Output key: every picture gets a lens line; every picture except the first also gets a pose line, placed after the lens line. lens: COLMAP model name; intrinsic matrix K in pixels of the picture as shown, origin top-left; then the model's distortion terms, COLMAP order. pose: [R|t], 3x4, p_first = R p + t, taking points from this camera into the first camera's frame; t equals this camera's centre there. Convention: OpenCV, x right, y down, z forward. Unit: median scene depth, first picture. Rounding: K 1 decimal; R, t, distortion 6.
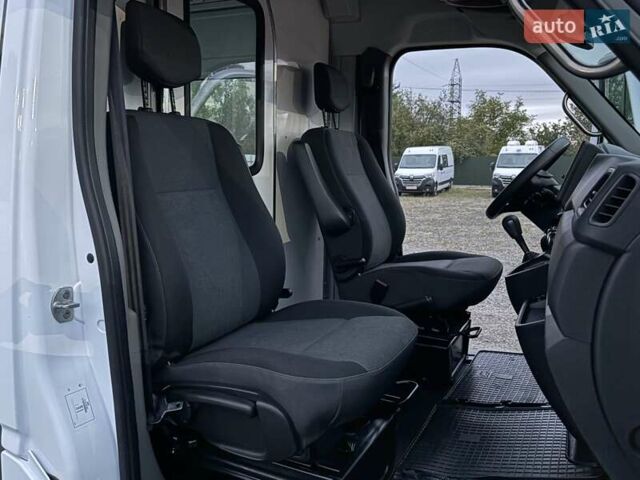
lens RADIAL K [[540.3, 0, 320.0], [0, 540.3, 240.0], [0, 0, 1]] dist [0.017945, -0.003915]
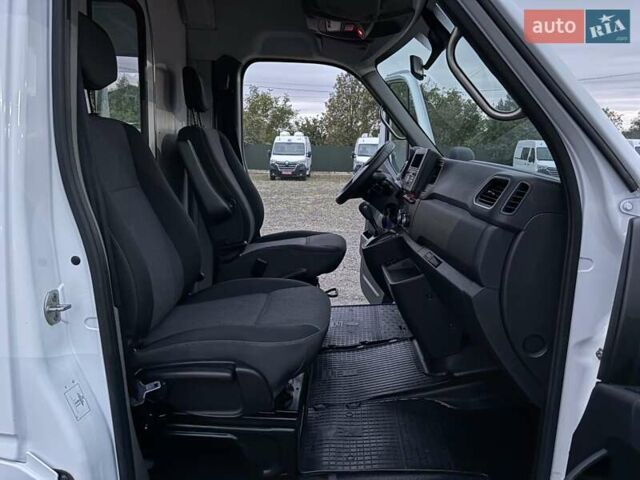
lens RADIAL K [[479.9, 0, 320.0], [0, 479.9, 240.0], [0, 0, 1]] dist [0.070662, -0.072549]
pose [[0.913417, -0.062833, 0.402146, -0.195708], [0.044527, 0.997508, 0.054719, -0.019118], [-0.404582, -0.032075, 0.913939, -0.024687]]
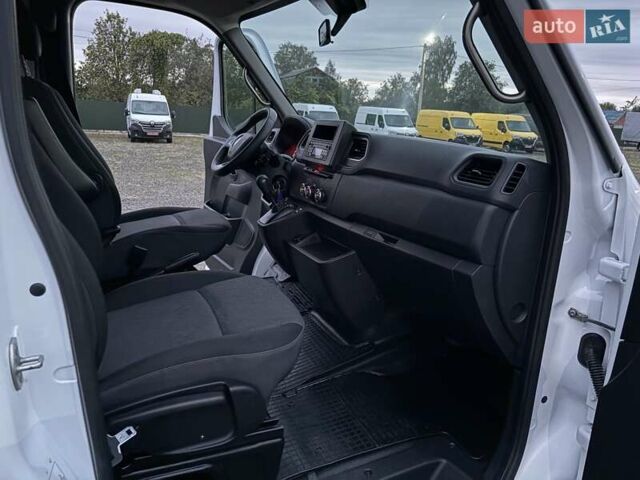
lens RADIAL K [[479.9, 0, 320.0], [0, 479.9, 240.0], [0, 0, 1]] dist [0.070662, -0.072549]
pose [[0.646593, -0.161403, 0.745565, -0.344986], [0.064679, 0.985440, 0.157240, -0.056216], [-0.760088, -0.053448, 0.647618, 0.166193]]
